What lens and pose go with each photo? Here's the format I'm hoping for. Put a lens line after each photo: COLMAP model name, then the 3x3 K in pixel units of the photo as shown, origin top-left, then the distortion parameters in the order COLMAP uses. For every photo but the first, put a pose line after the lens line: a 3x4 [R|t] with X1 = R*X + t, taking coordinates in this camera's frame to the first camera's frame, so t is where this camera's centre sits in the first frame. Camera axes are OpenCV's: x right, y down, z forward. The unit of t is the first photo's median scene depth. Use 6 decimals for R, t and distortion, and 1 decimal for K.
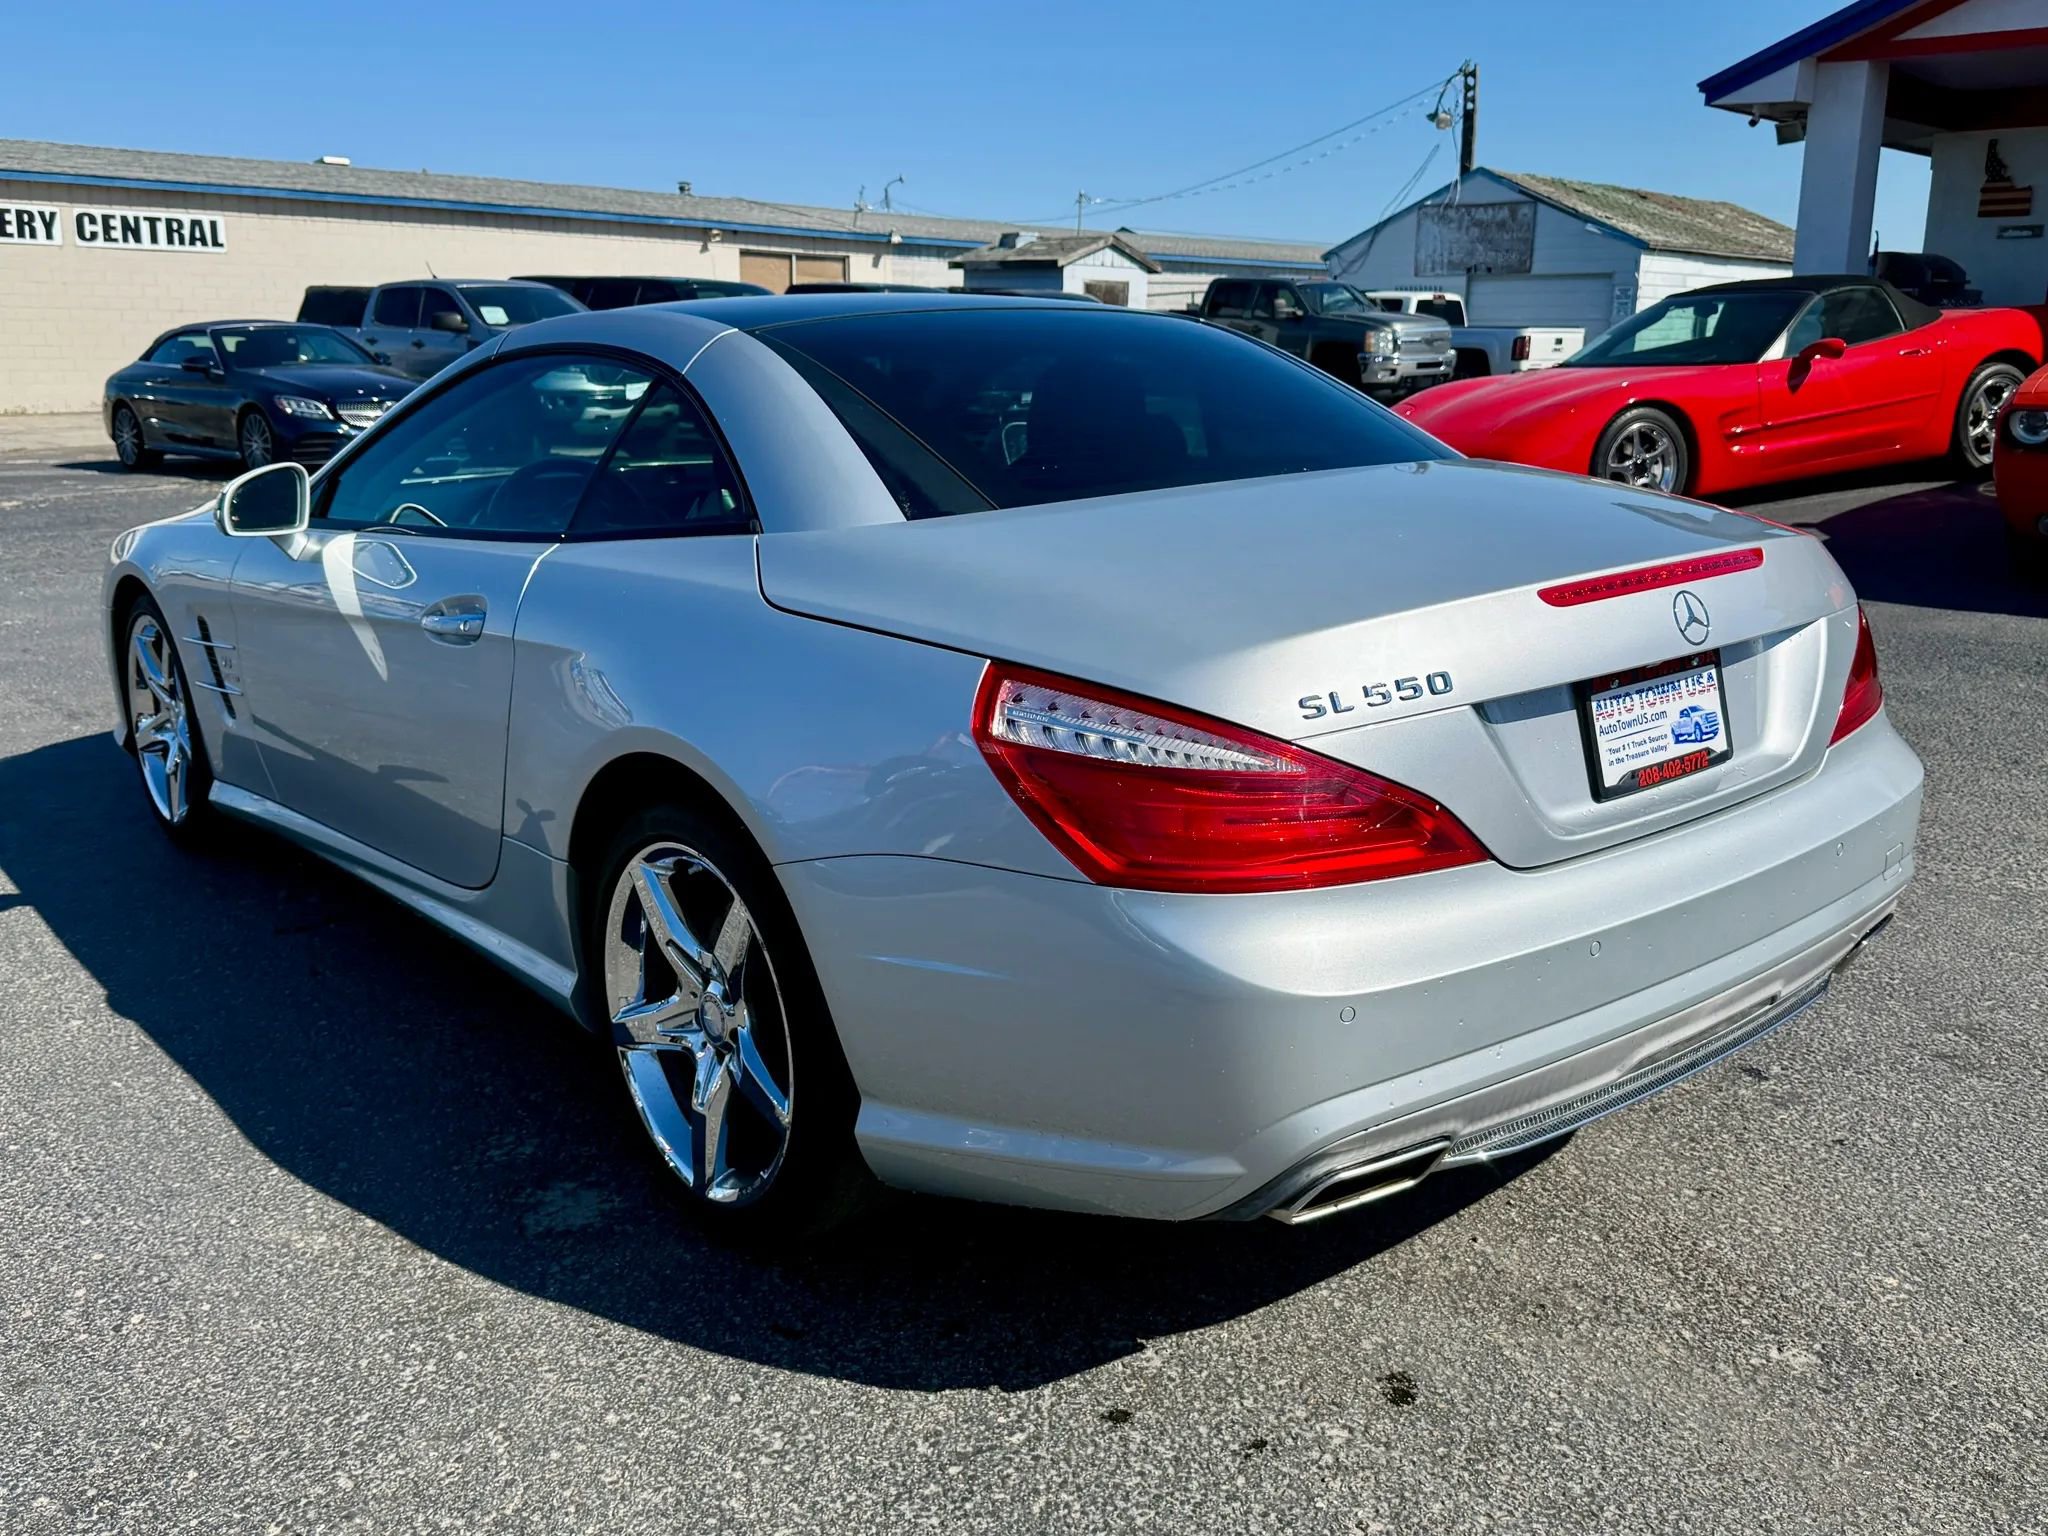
lens RADIAL K [[1815.0, 0, 1025.1], [0, 1815.0, 764.0], [0, 0, 1]] dist [0.070913, -0.127787]
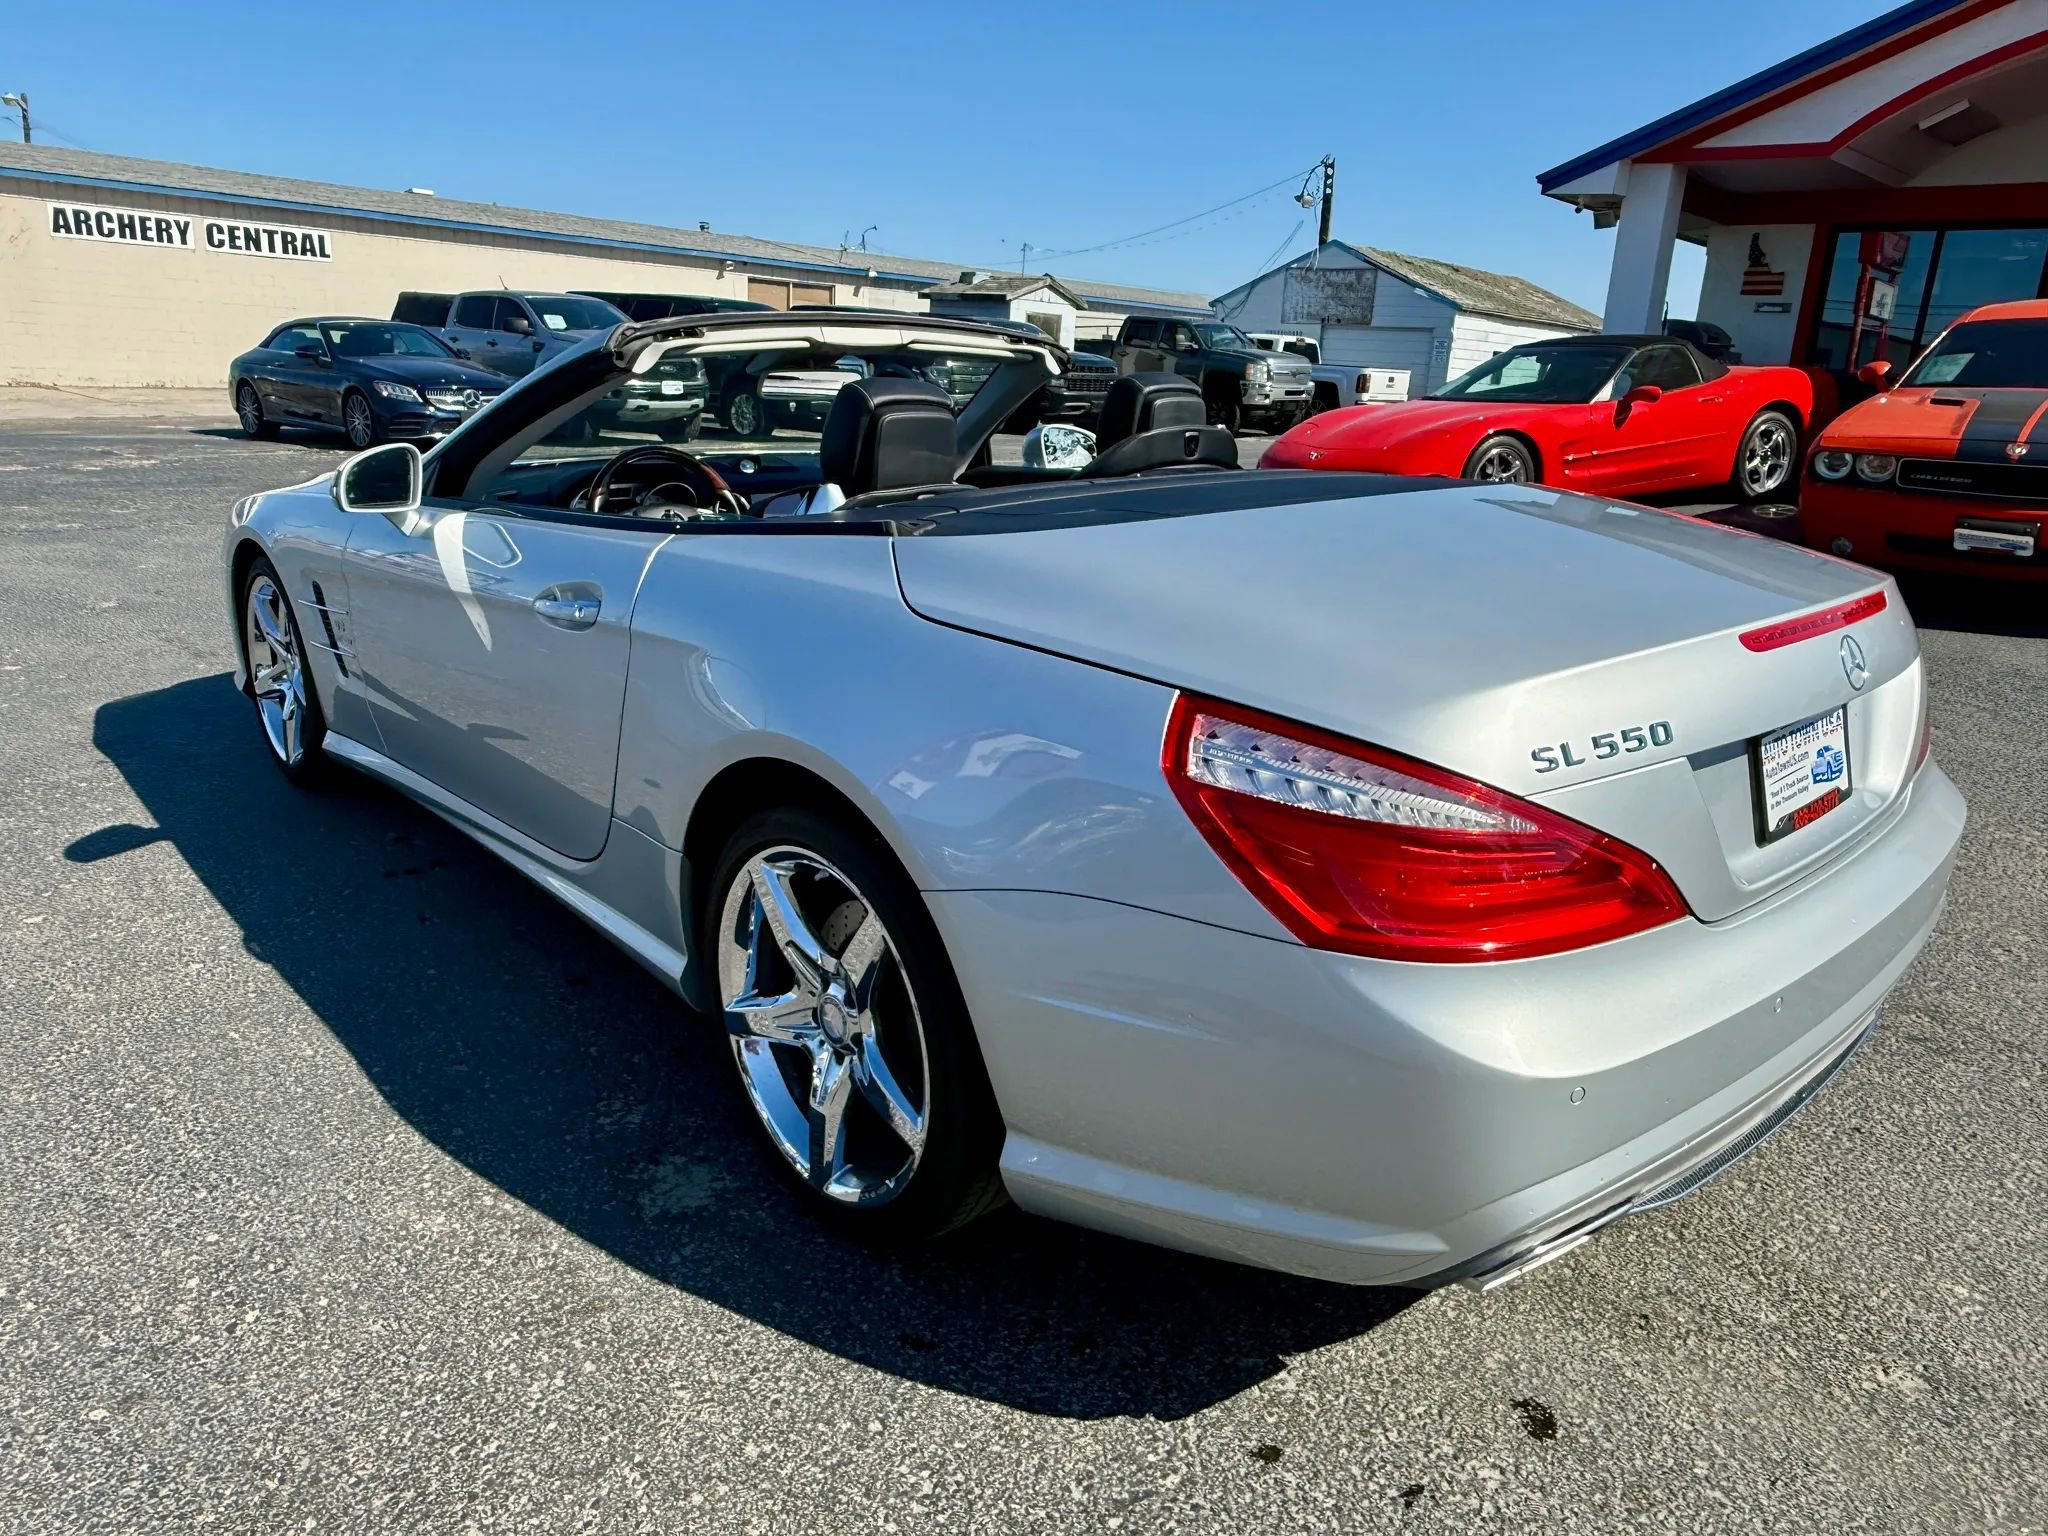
lens RADIAL K [[1380.5, 0, 1032.8], [0, 1380.5, 768.4], [0, 0, 1]] dist [-0.000672, 0.001169]
pose [[0.997882, 0.025422, 0.059872, -0.098478], [-0.028842, 0.997960, 0.056962, -0.040595], [-0.058302, -0.058568, 0.996579, 0.211590]]
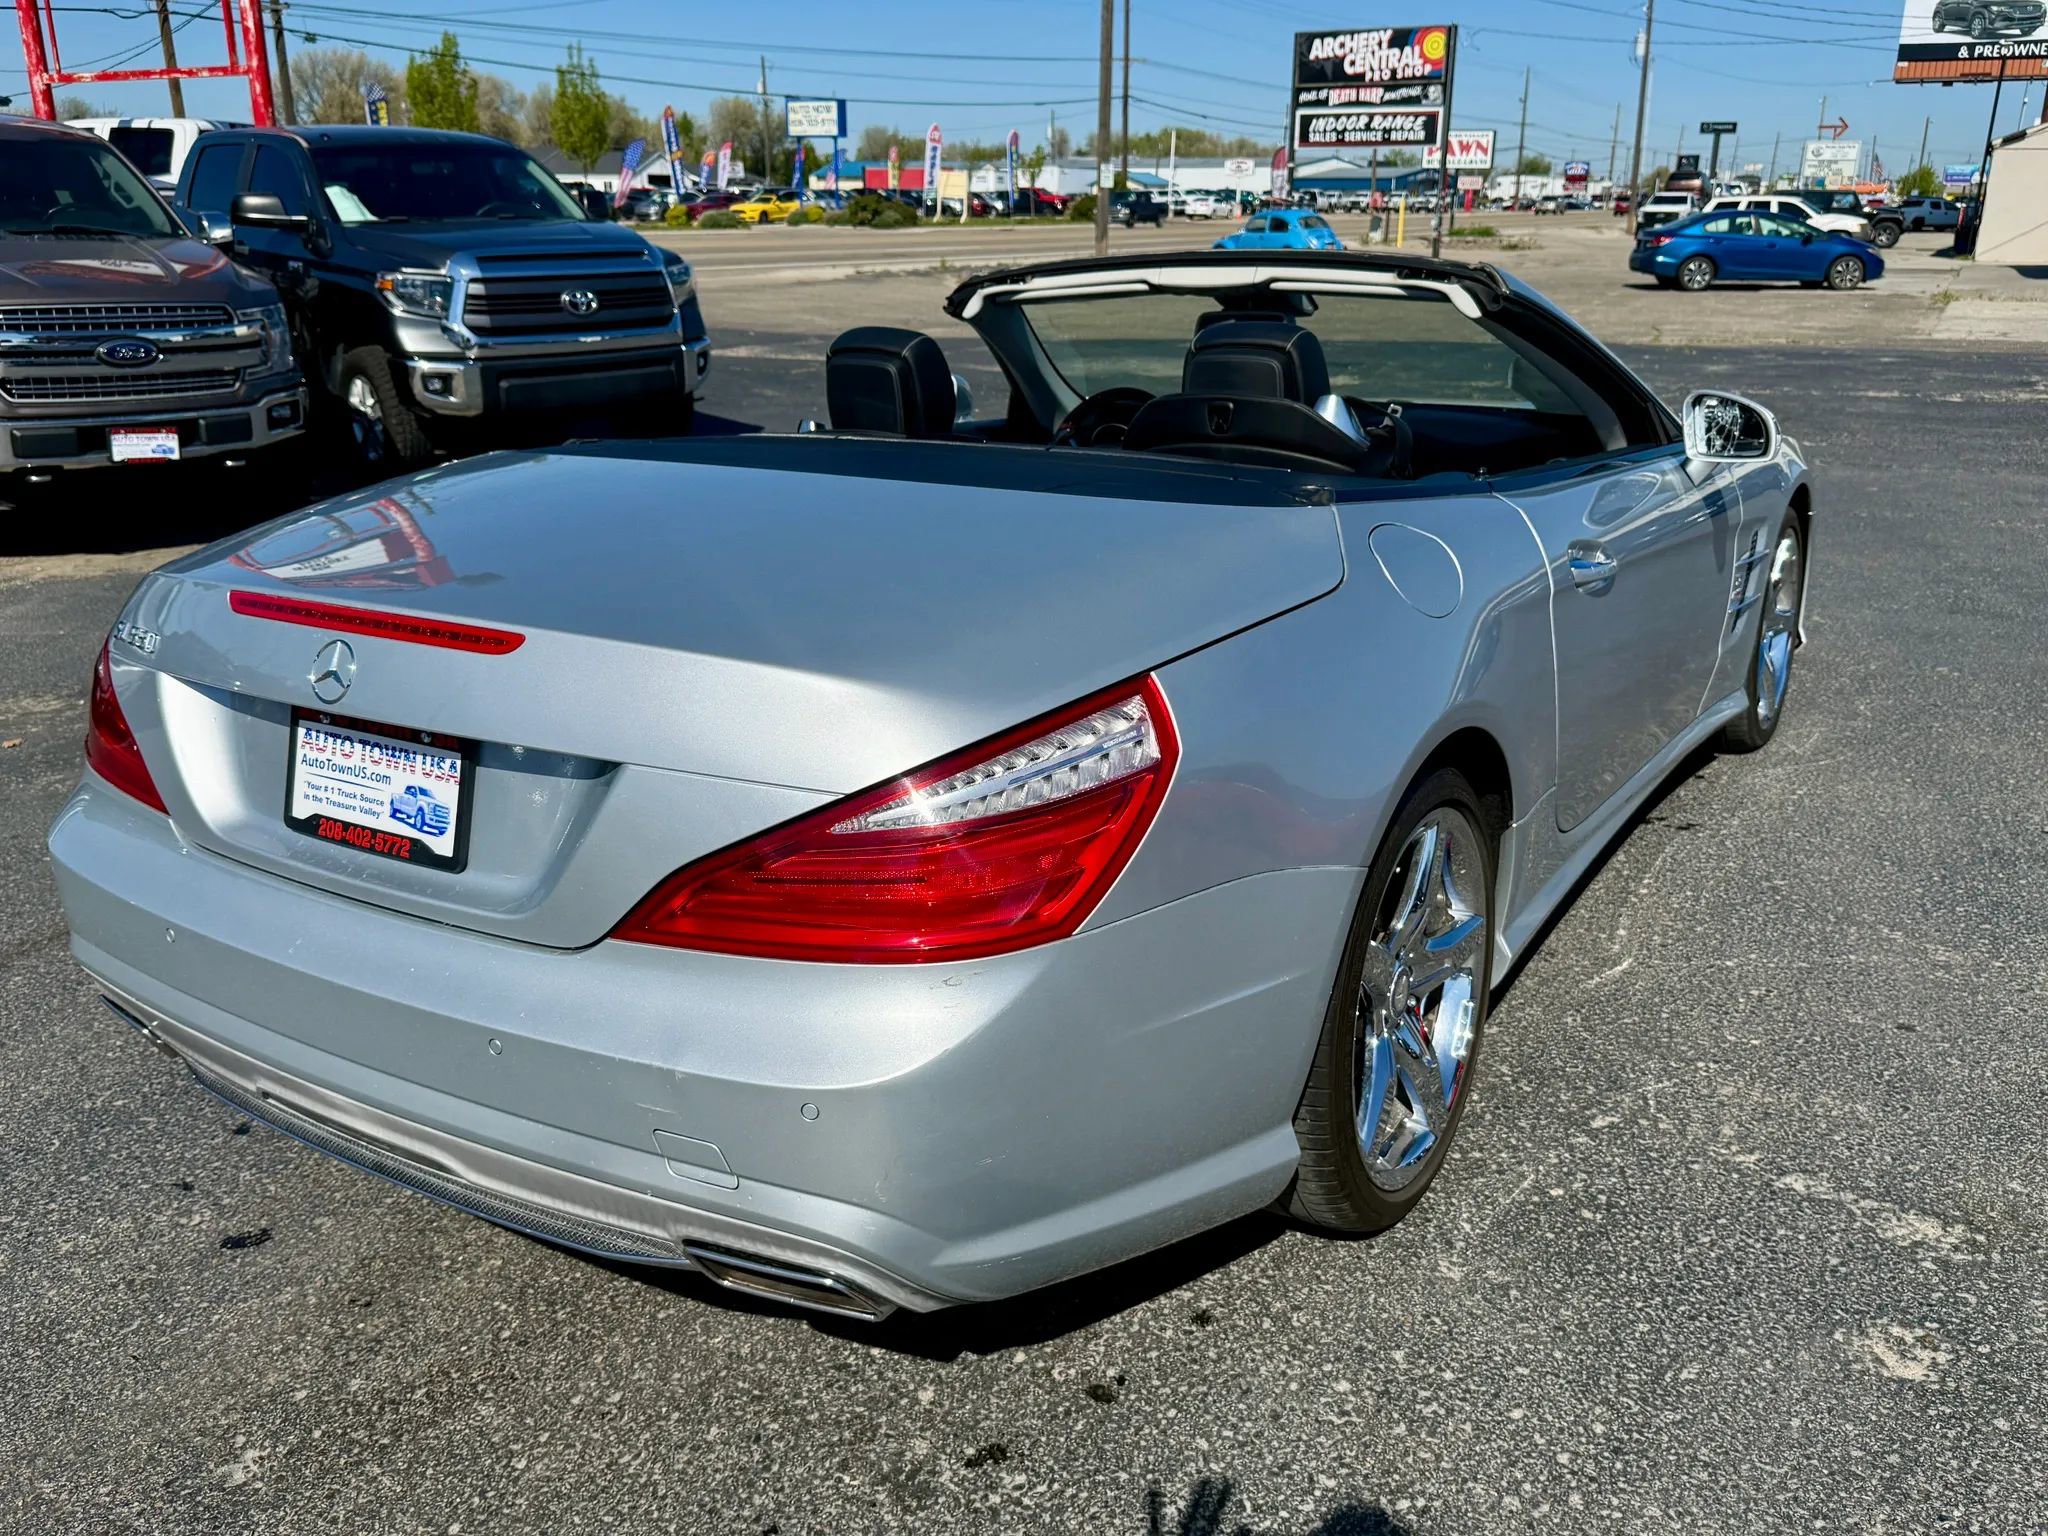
lens RADIAL K [[1669.3, 0, 1034.2], [0, 1669.3, 760.4], [0, 0, 1]] dist [0.035149, -0.046364]
pose [[0.291622, 0.295751, -0.909664, 0.936188], [-0.215220, 0.946903, 0.238862, -0.236069], [0.932007, 0.126121, 0.339789, 0.812952]]
